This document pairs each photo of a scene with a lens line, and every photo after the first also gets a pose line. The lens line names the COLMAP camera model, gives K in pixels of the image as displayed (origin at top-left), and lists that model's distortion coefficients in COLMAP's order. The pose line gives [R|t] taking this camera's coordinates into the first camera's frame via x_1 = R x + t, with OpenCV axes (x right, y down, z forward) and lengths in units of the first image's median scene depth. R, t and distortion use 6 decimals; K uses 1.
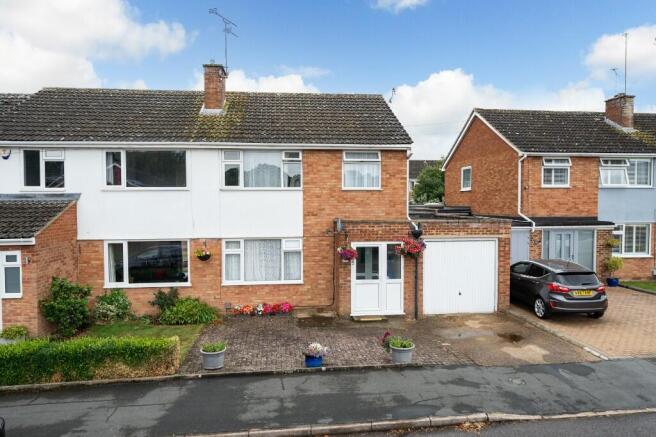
lens RADIAL K [[446.1, 0, 328.0], [0, 446.1, 218.5], [0, 0, 1]] dist [0.002071, 0.002167]
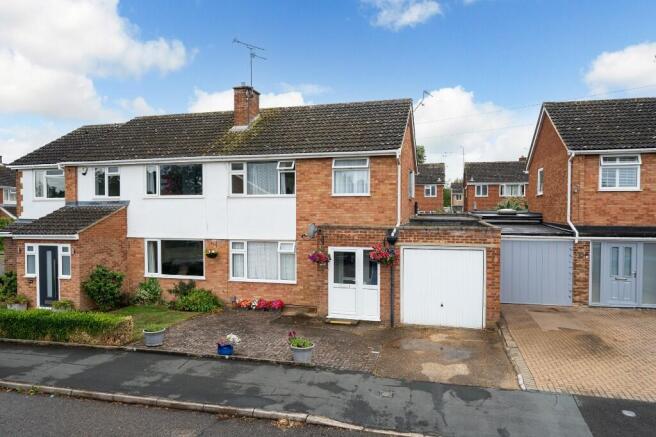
lens RADIAL K [[446.1, 0, 328.0], [0, 446.1, 218.5], [0, 0, 1]] dist [0.002071, 0.002167]
pose [[0.929649, 0.010917, -0.368285, 0.425474], [-0.015099, 0.999850, -0.008476, -0.003396], [0.368137, 0.013441, 0.929674, 0.032120]]
